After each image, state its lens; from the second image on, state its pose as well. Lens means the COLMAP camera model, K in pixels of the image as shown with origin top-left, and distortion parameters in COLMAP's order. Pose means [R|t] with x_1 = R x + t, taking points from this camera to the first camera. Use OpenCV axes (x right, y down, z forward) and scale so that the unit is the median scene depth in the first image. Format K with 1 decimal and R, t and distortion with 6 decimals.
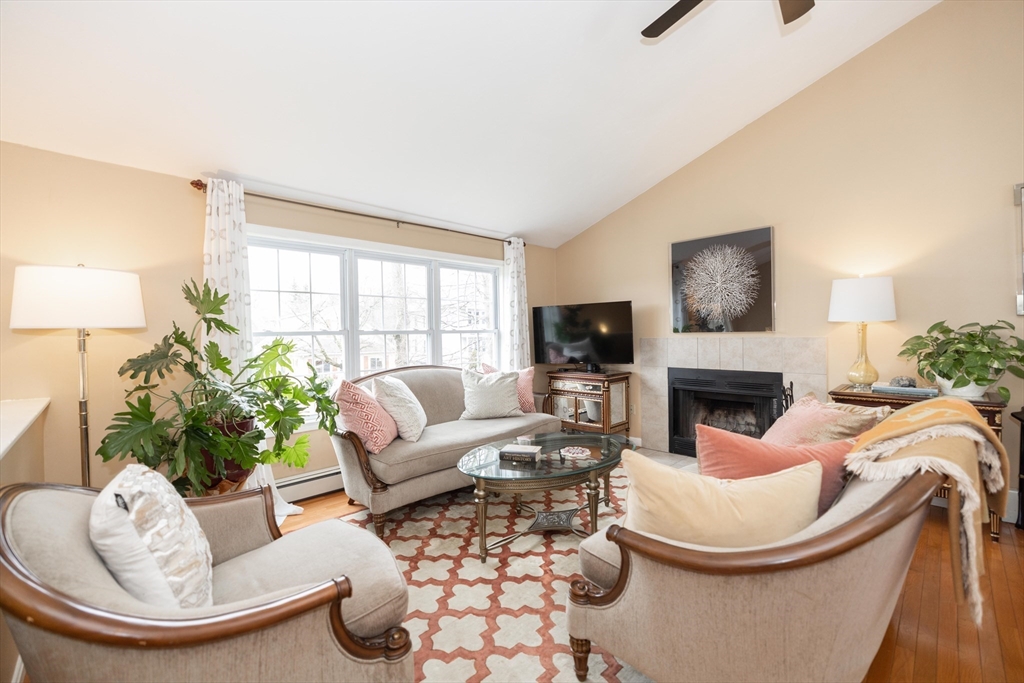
lens RADIAL K [[425.2, 0, 506.2], [0, 425.2, 337.6], [0, 0, 1]] dist [-0.001099, 0.000741]
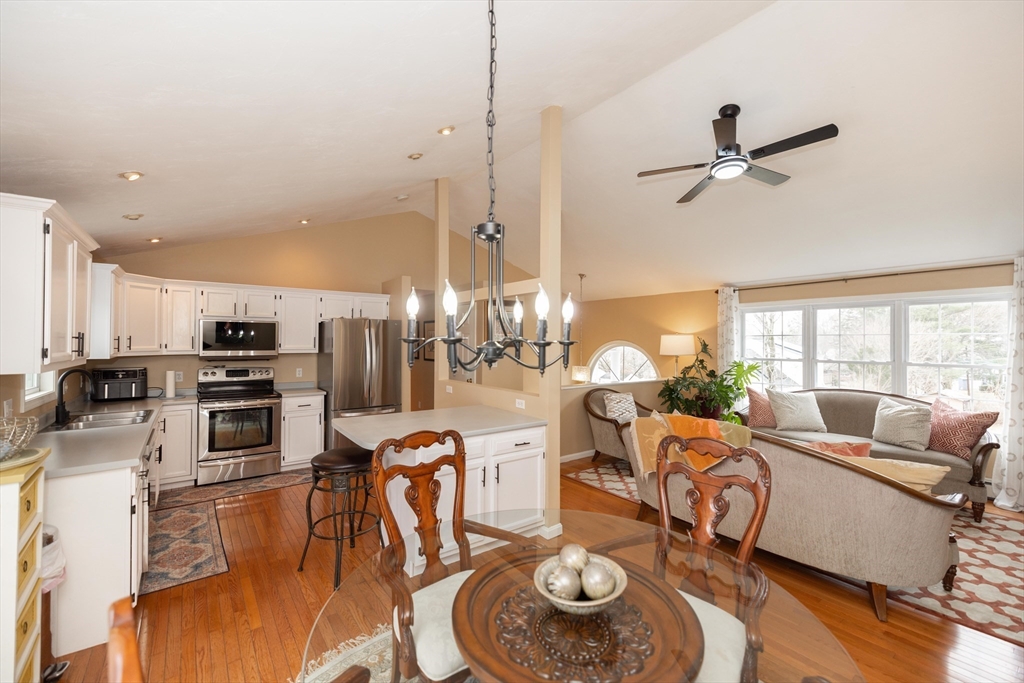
lens RADIAL K [[425.2, 0, 508.6], [0, 425.2, 338.8], [0, 0, 1]] dist [-0.001099, 0.000741]
pose [[-0.118610, 0.009911, -0.992891, 1.099878], [-0.012712, 0.999853, 0.011499, -0.081293], [0.992860, 0.013986, -0.118466, 0.112066]]
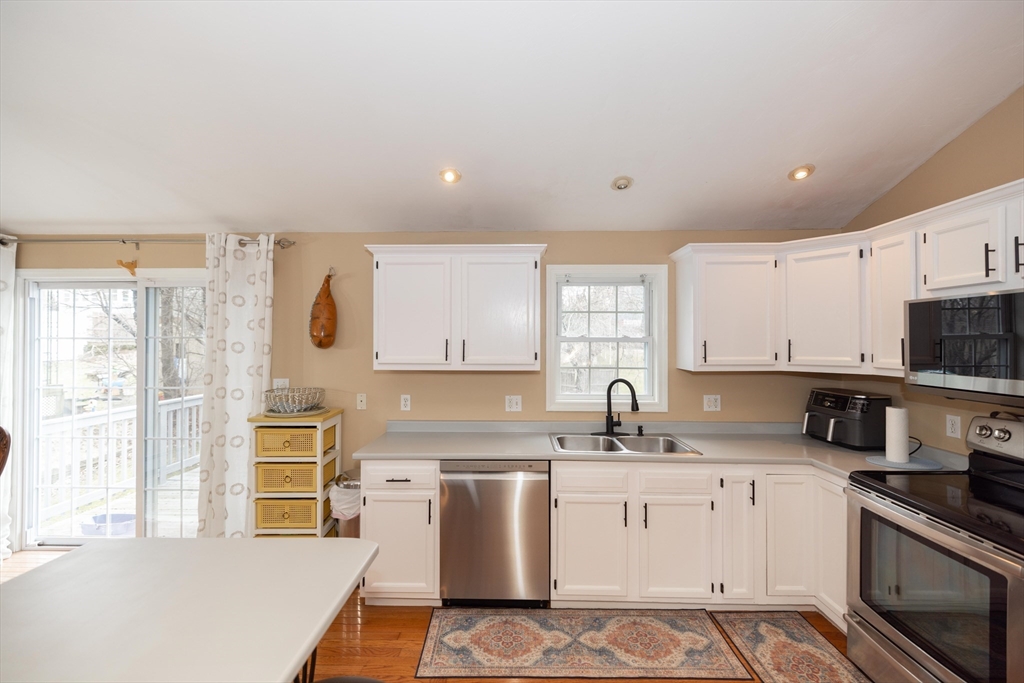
lens RADIAL K [[425.2, 0, 508.6], [0, 425.2, 338.2], [0, 0, 1]] dist [-0.001099, 0.000741]
pose [[-0.705099, 0.022979, 0.708736, 0.077855], [0.018579, 0.999730, -0.013931, -0.066419], [-0.708865, 0.003345, -0.705336, -0.143814]]
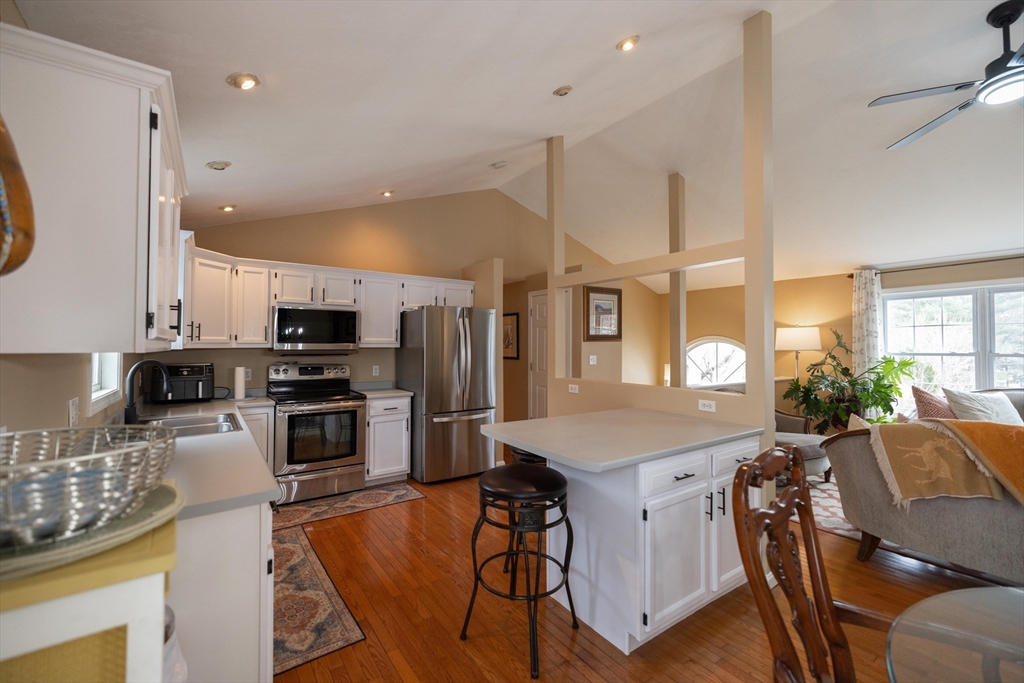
lens RADIAL K [[425.2, 0, 507.9], [0, 425.2, 338.0], [0, 0, 1]] dist [-0.001099, 0.000741]
pose [[-0.146153, -0.002249, -0.989259, 0.943013], [-0.008223, 0.999966, -0.001058, -0.042211], [0.989228, 0.007980, -0.146167, -0.173238]]
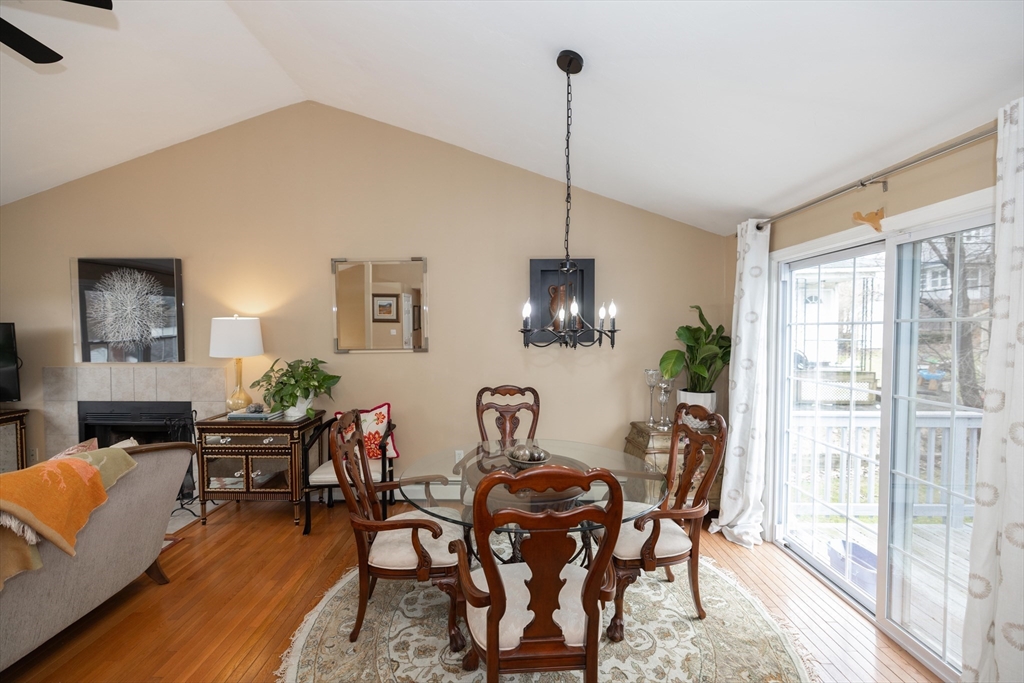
lens RADIAL K [[425.2, 0, 509.6], [0, 425.2, 342.2], [0, 0, 1]] dist [-0.001099, 0.000741]
pose [[0.694512, -0.002628, 0.719476, 0.384148], [-0.006625, 0.999928, 0.010048, -0.067095], [-0.719451, -0.011745, 0.694444, -0.239677]]
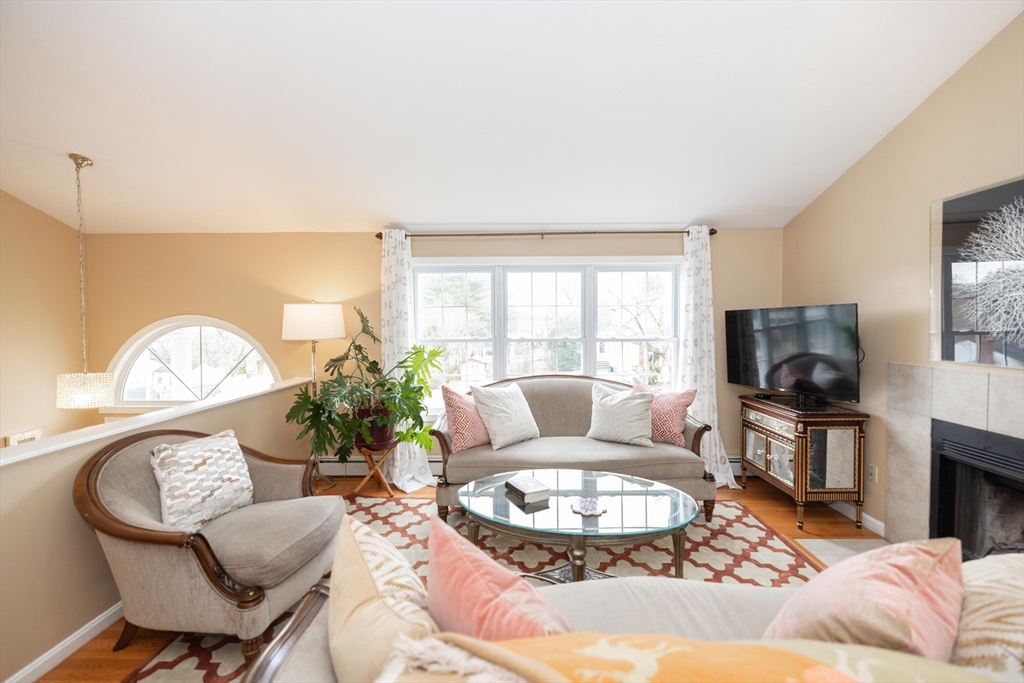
lens RADIAL K [[425.2, 0, 509.8], [0, 425.2, 335.4], [0, 0, 1]] dist [-0.001099, 0.000741]
pose [[0.710754, 0.034937, -0.702572, 0.390717], [-0.014712, 0.999286, 0.034808, -0.056232], [0.703286, -0.014404, 0.710761, 0.195840]]
